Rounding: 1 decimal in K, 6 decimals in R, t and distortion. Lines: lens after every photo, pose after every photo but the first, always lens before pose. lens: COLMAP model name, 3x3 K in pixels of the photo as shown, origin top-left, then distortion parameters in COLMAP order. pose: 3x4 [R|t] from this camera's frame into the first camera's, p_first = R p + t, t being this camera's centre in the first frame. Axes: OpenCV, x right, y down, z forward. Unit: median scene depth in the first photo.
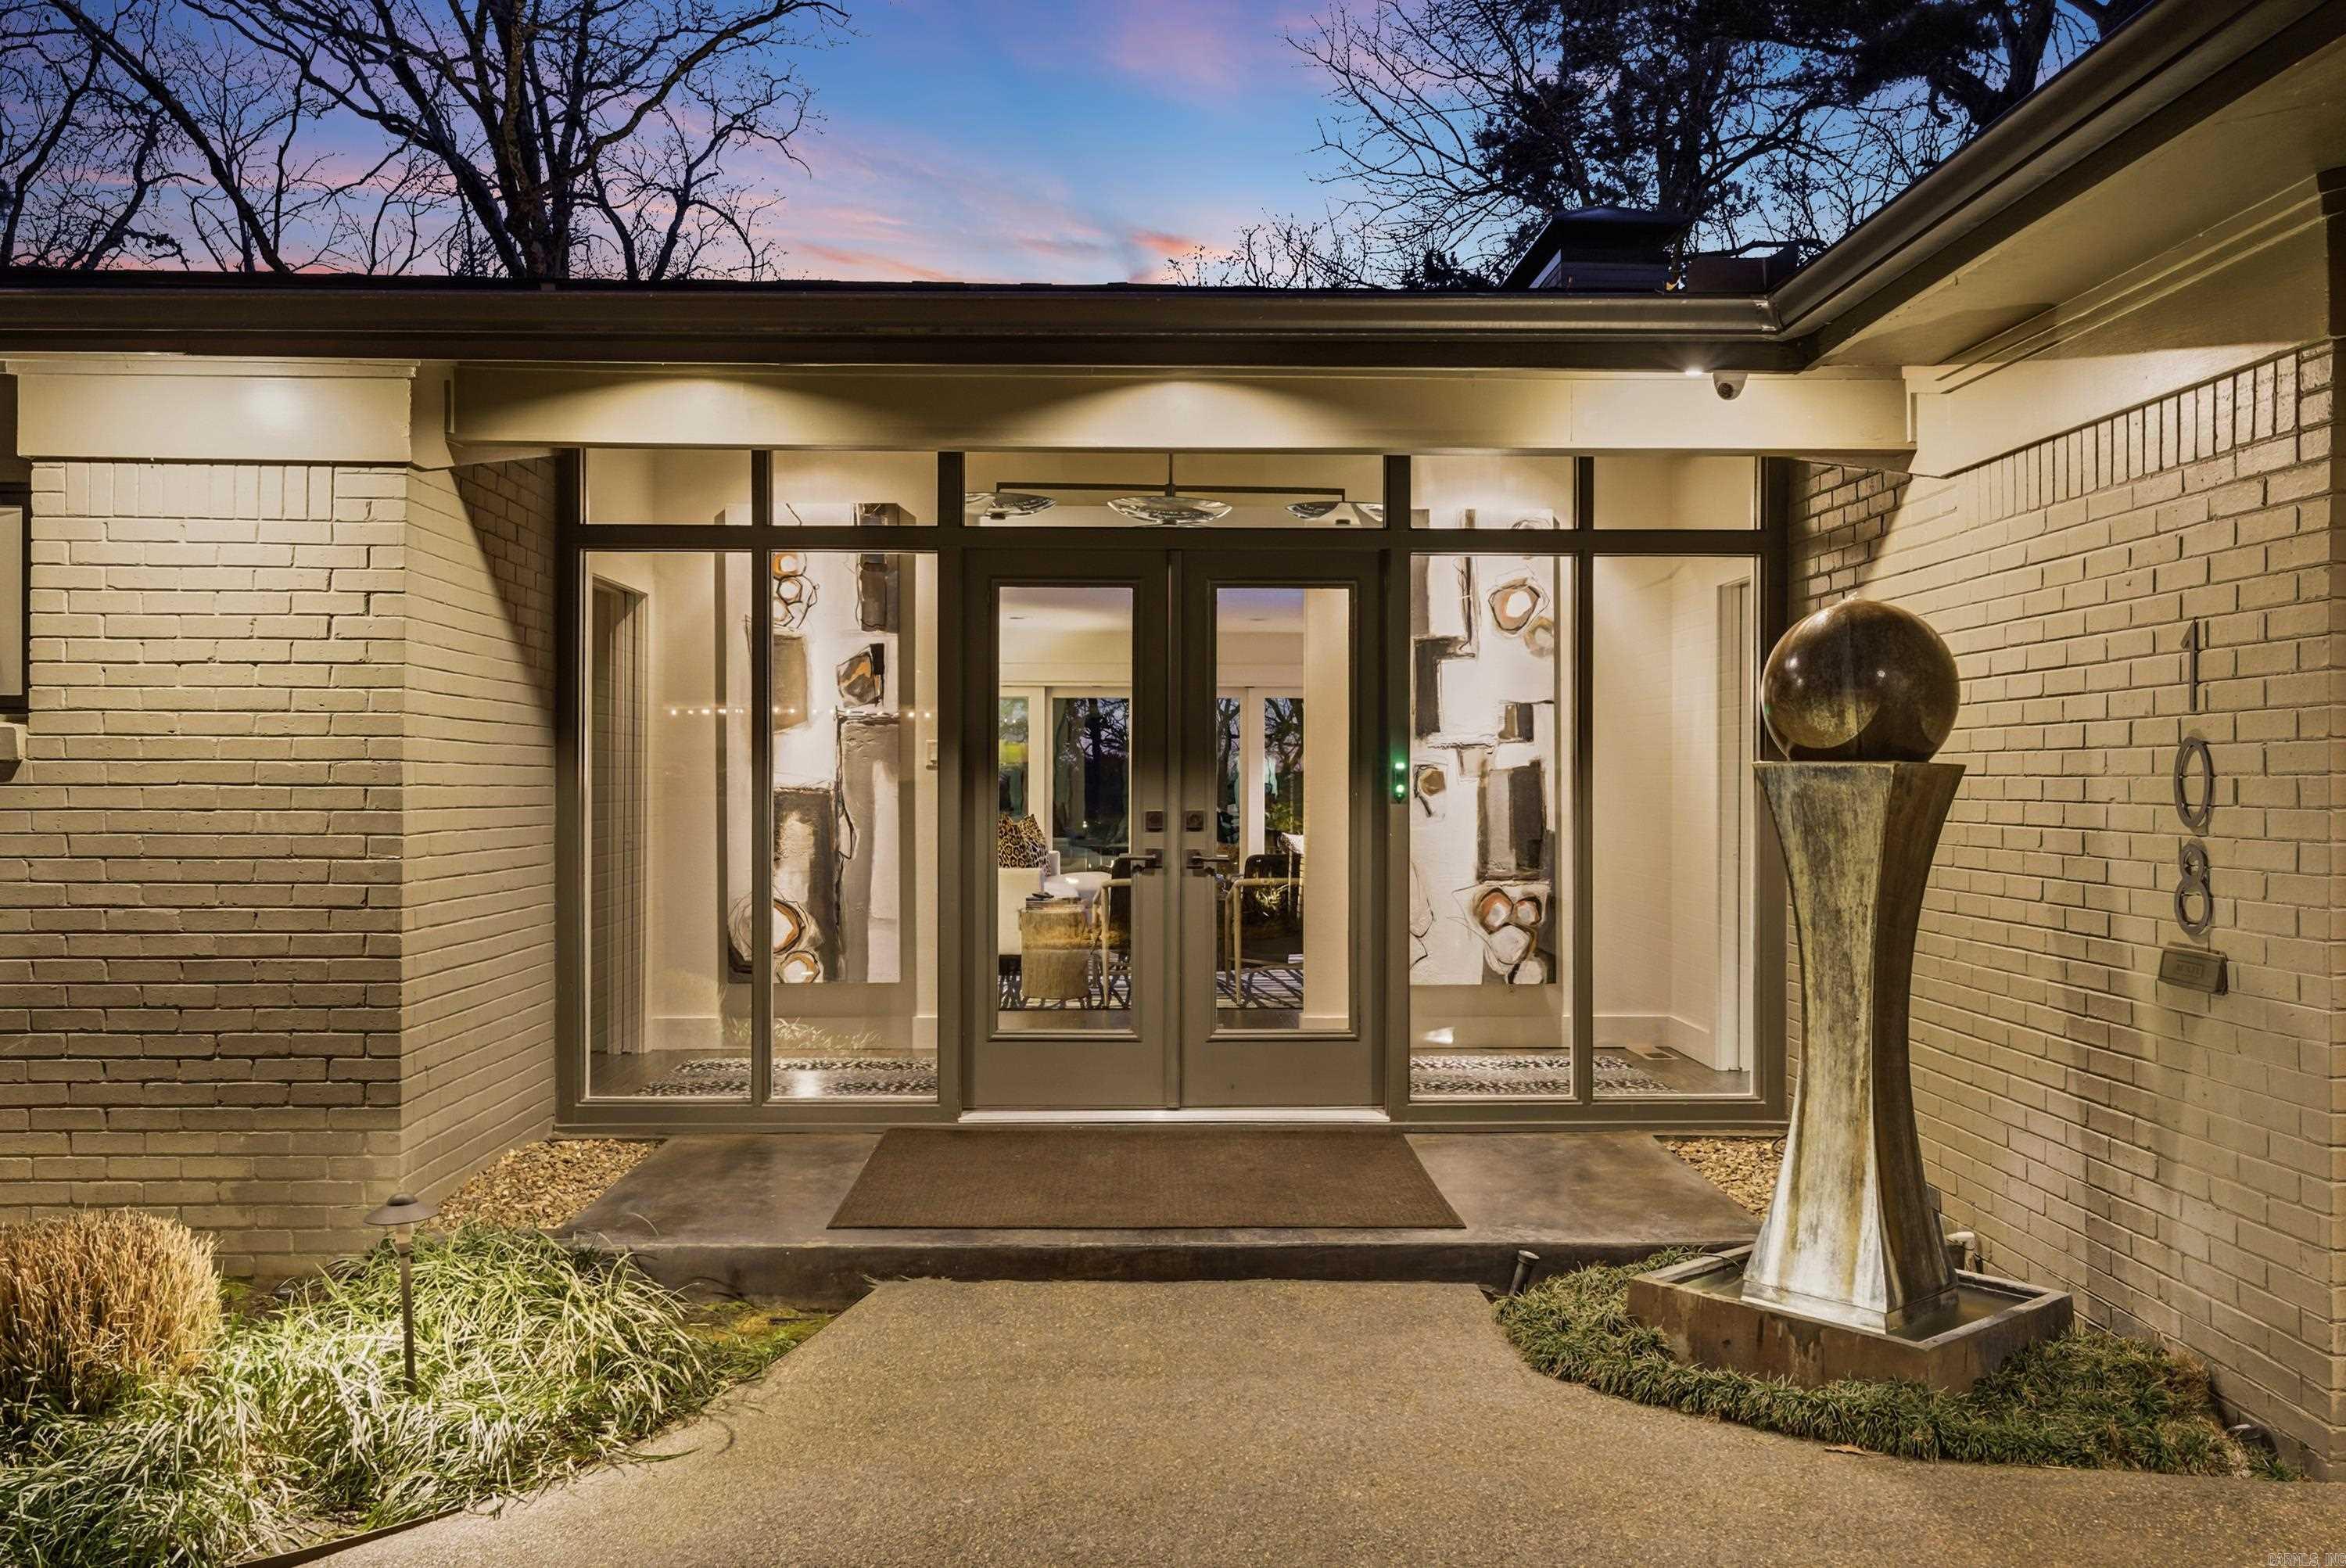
lens RADIAL K [[1774.5, 0, 1173.0], [0, 1774.5, 784.0], [0, 0, 1]] dist [0.002991, 0.001928]
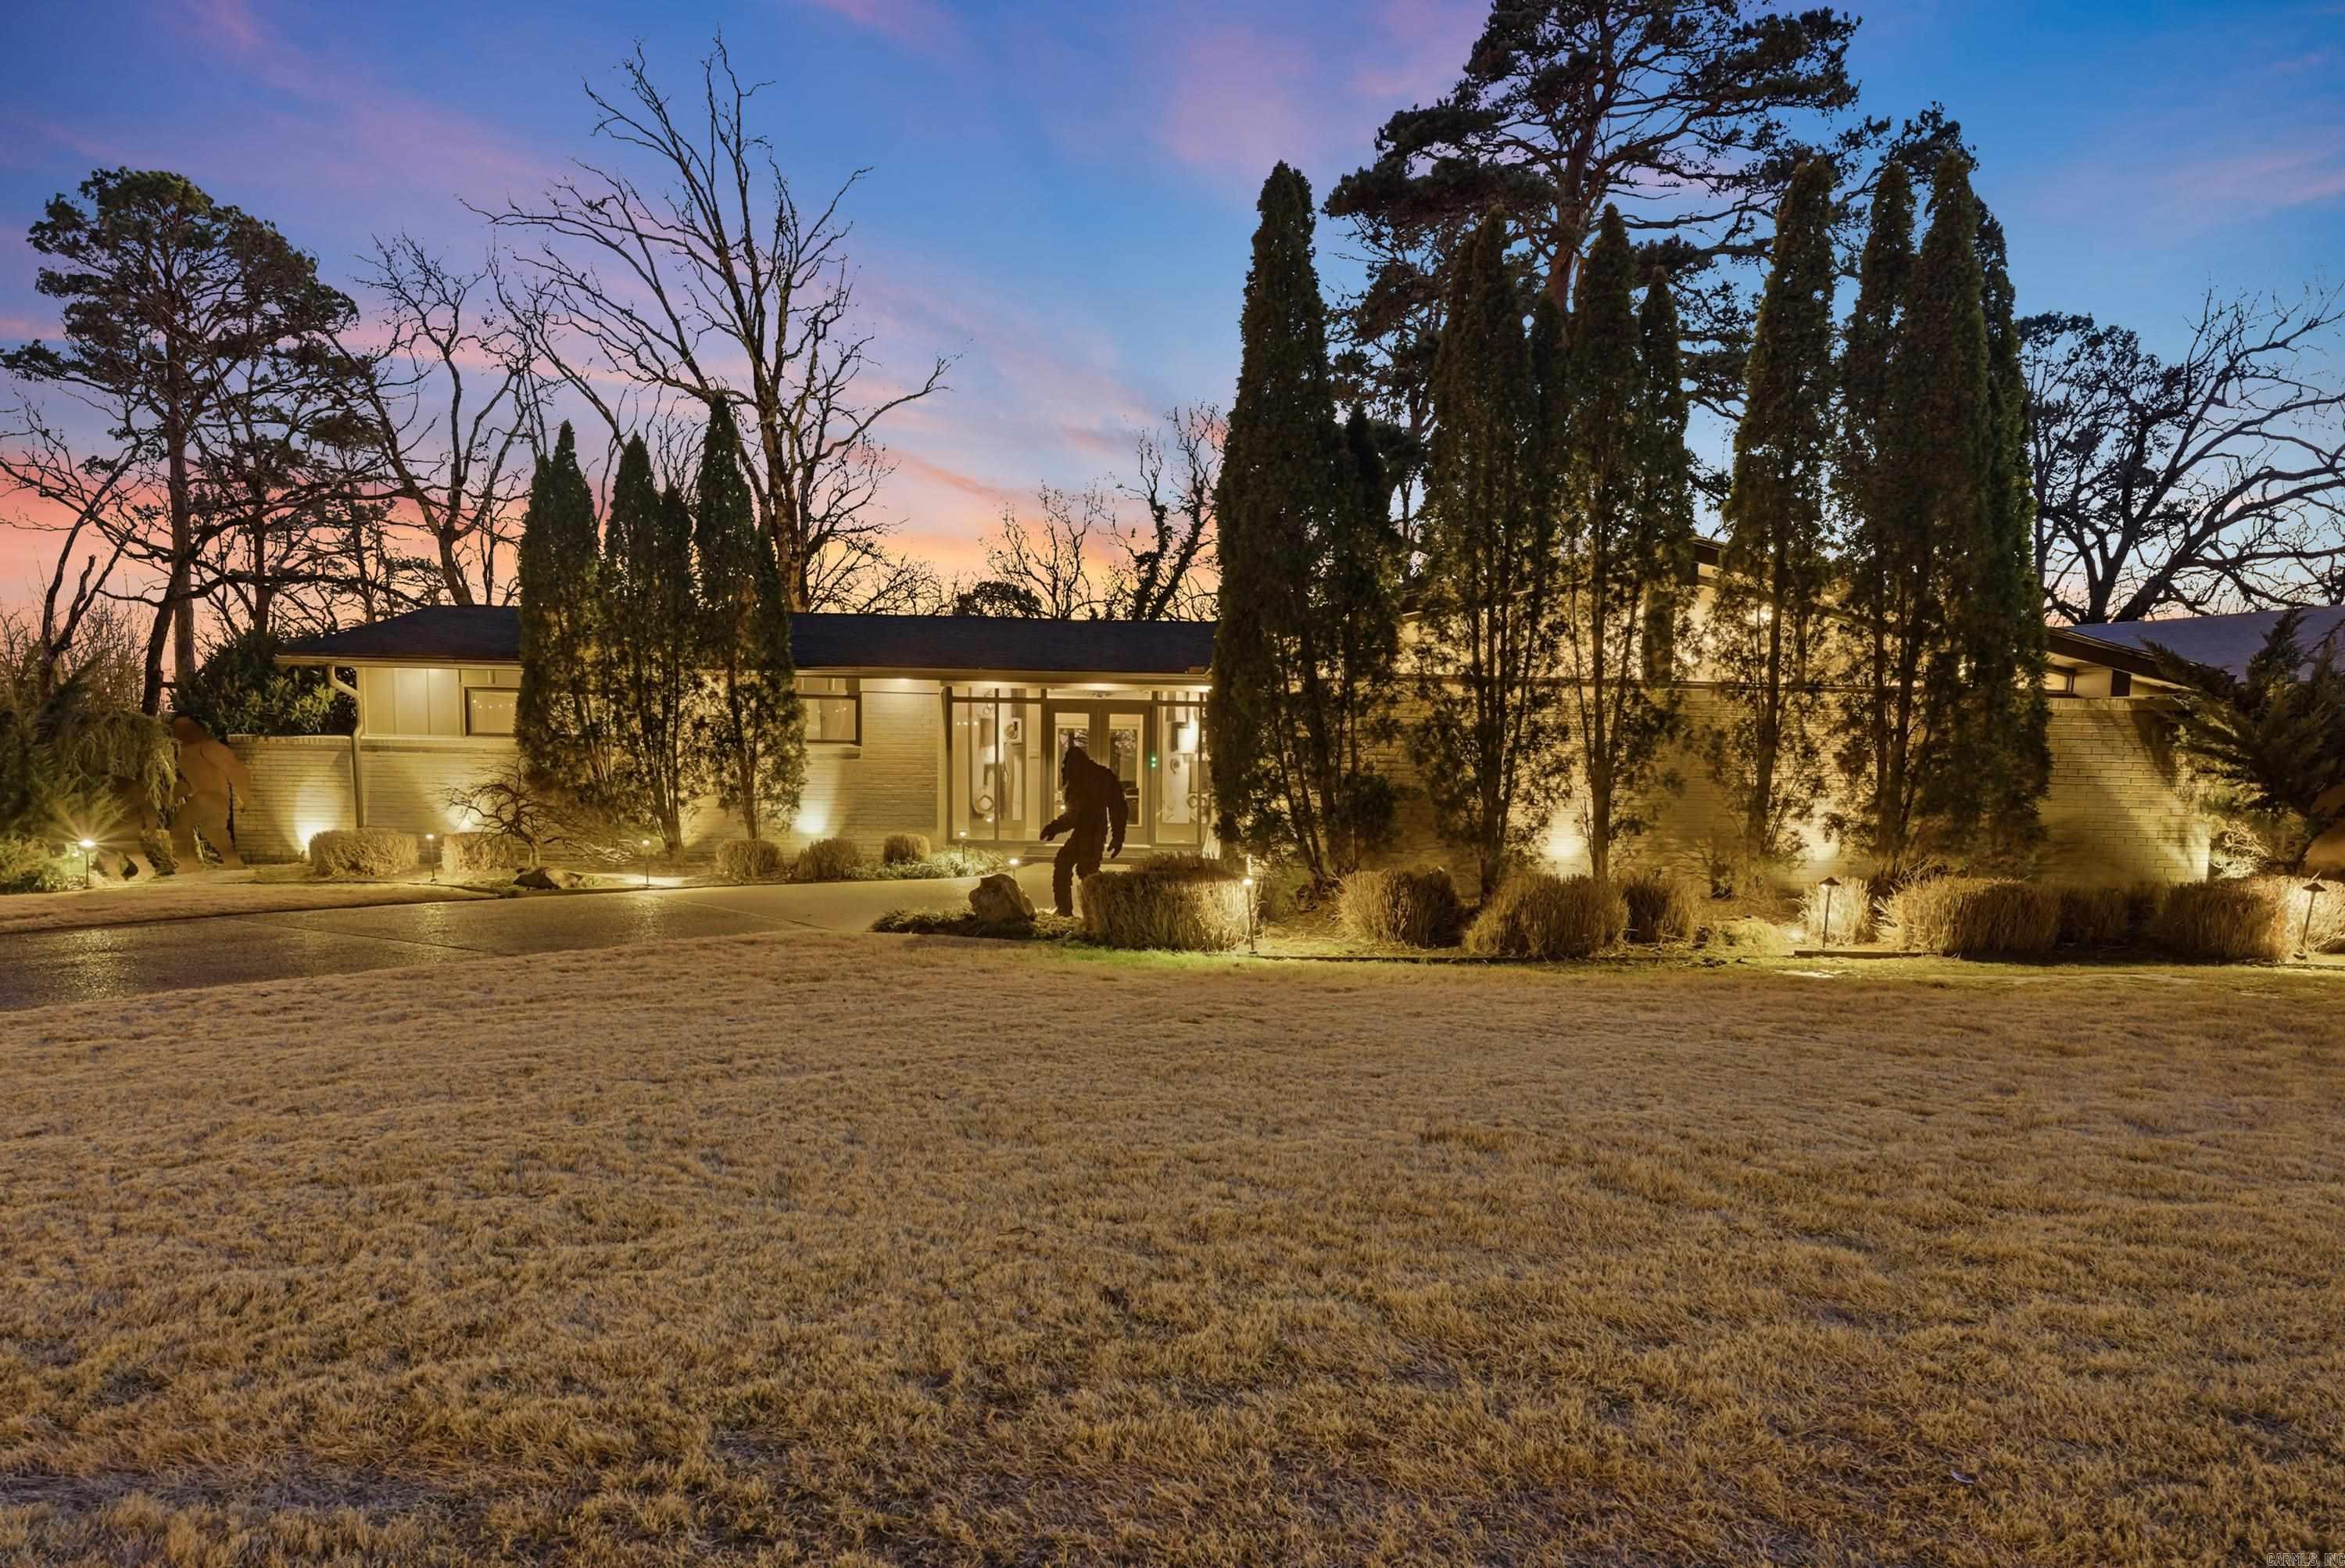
lens RADIAL K [[1558.7, 0, 1170.2], [0, 1558.7, 939.5], [0, 0, 1]] dist [0.000691, 0.000162]
pose [[0.999618, 0.013408, 0.024161, 0.114237], [-0.015860, 0.994419, 0.104300, 0.037256], [-0.022628, -0.104643, 0.994252, -3.551659]]
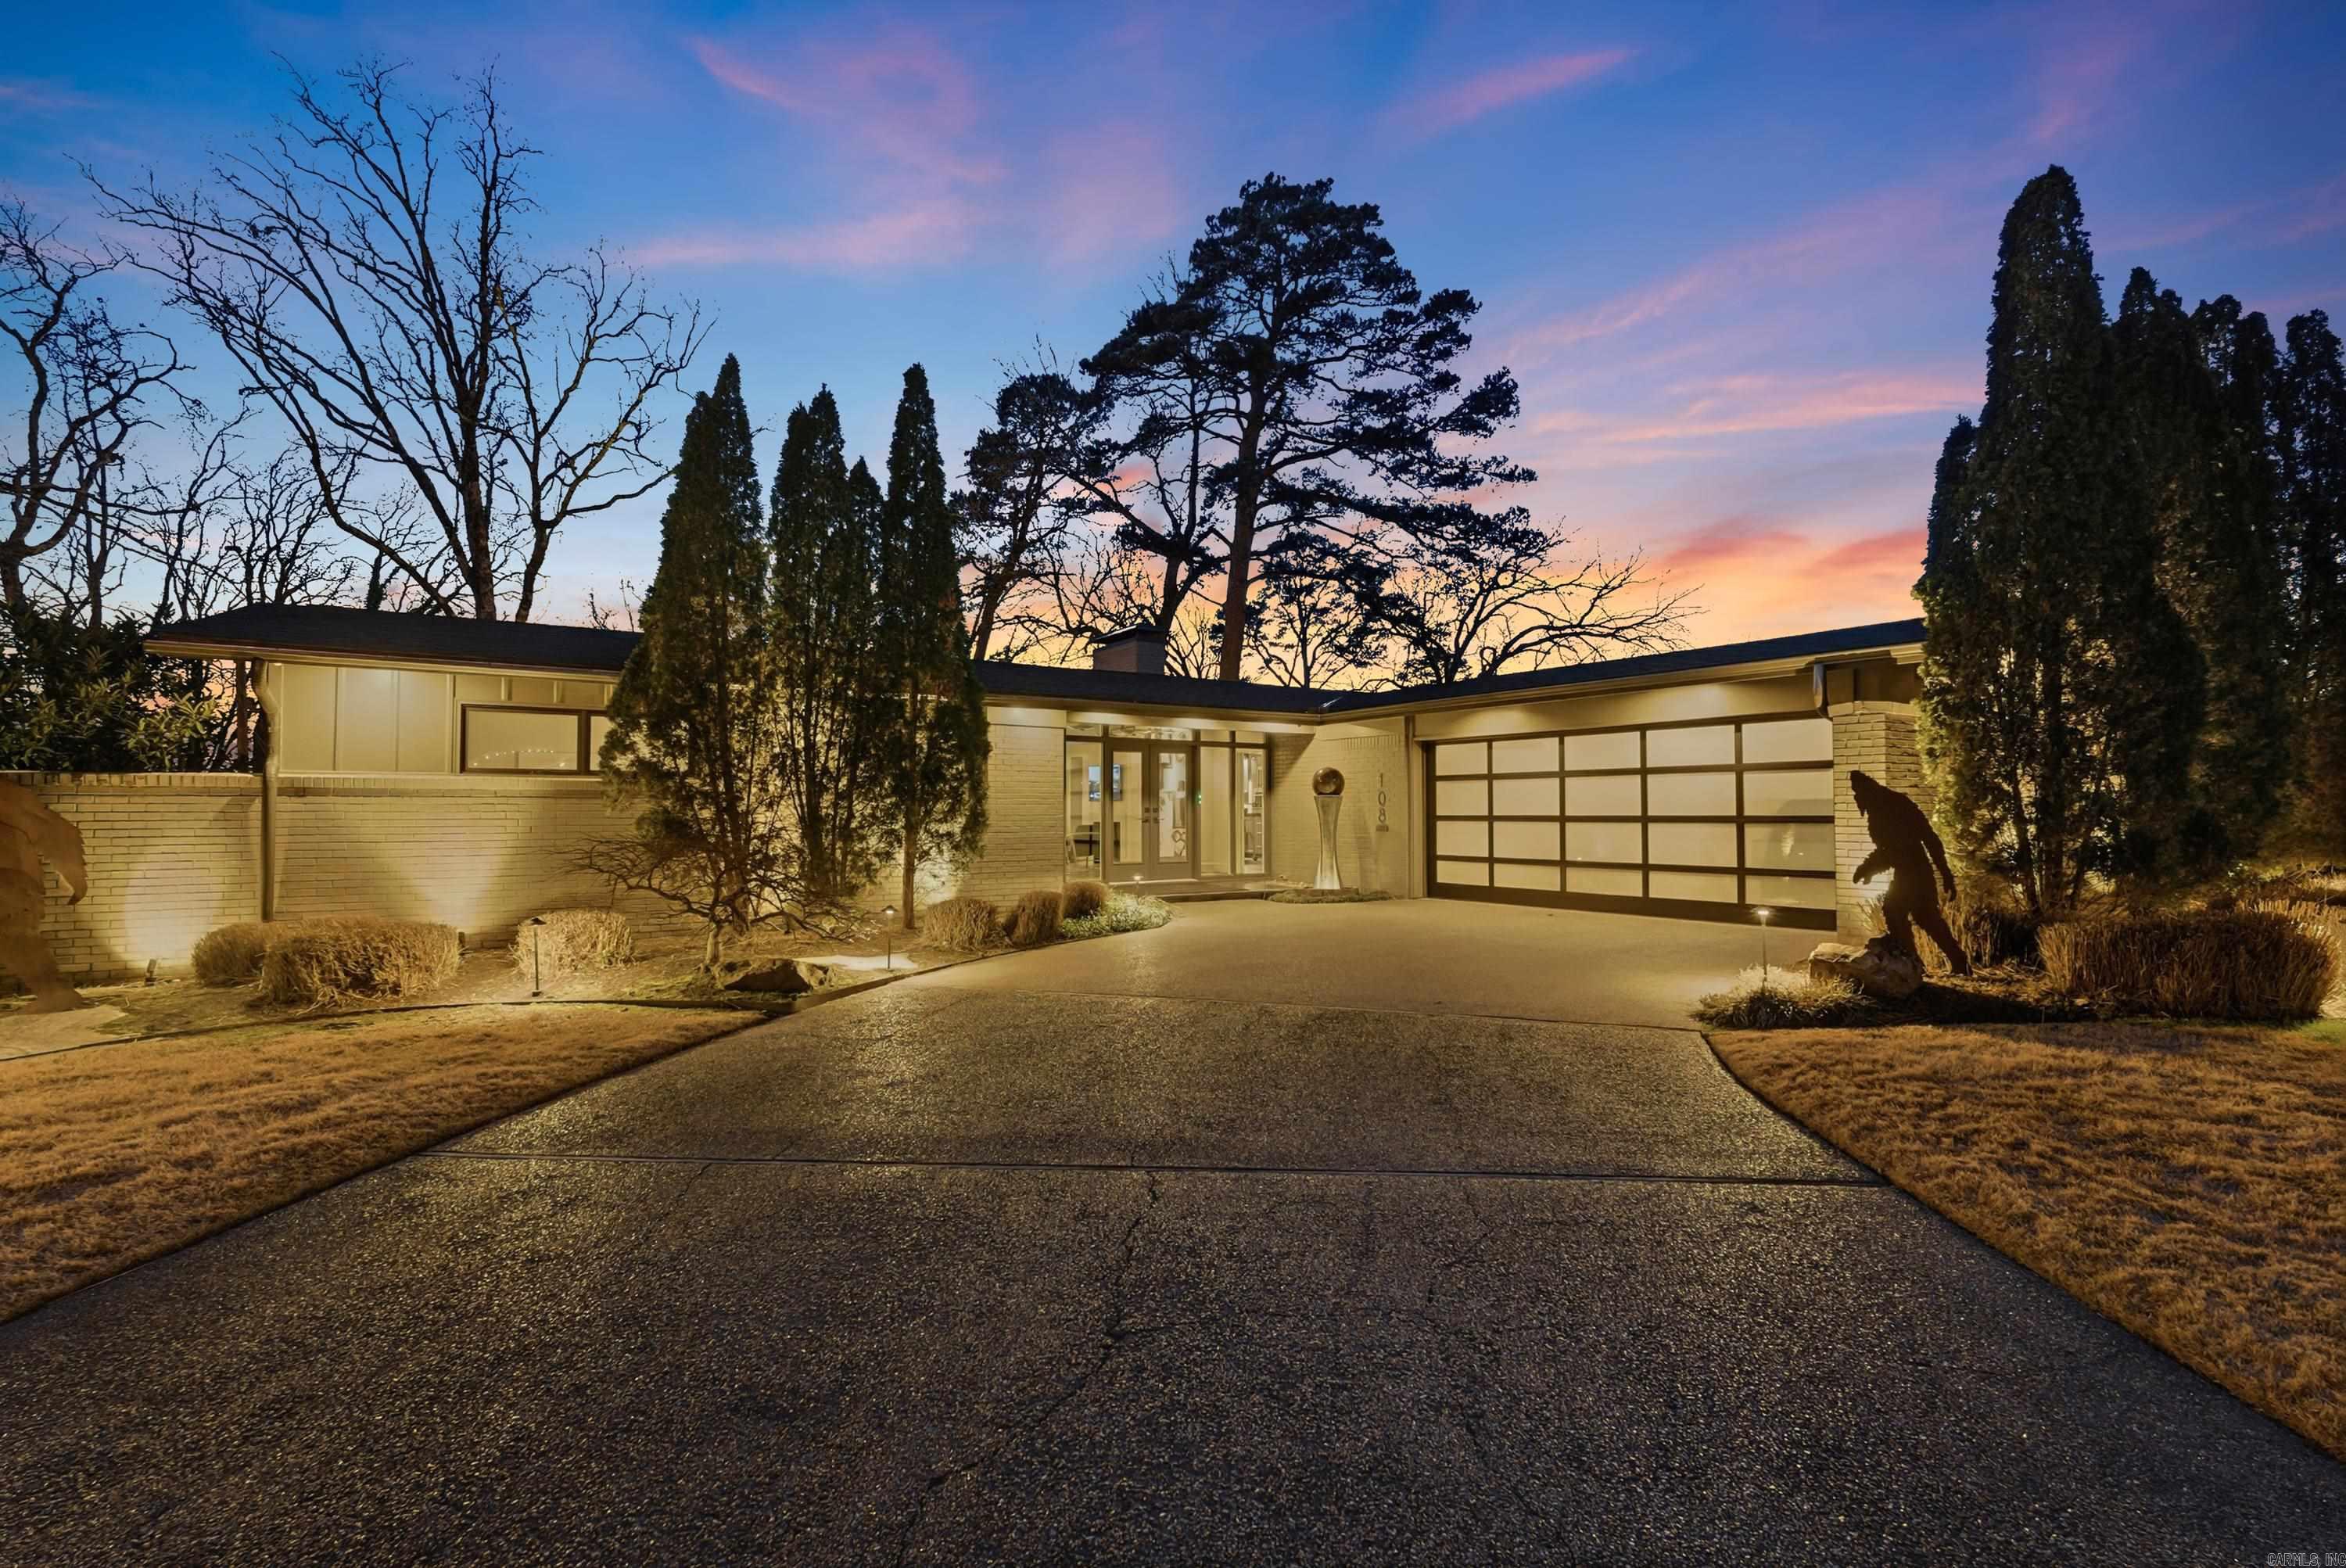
lens RADIAL K [[1052.6, 0, 1173.0], [0, 1052.6, 784.0], [0, 0, 1]] dist [-0.015603, -0.000121]
pose [[0.846464, 0.011299, 0.532326, -1.735602], [0.005110, 0.999556, -0.029342, 0.045650], [-0.532422, 0.027557, 0.846031, -1.501808]]
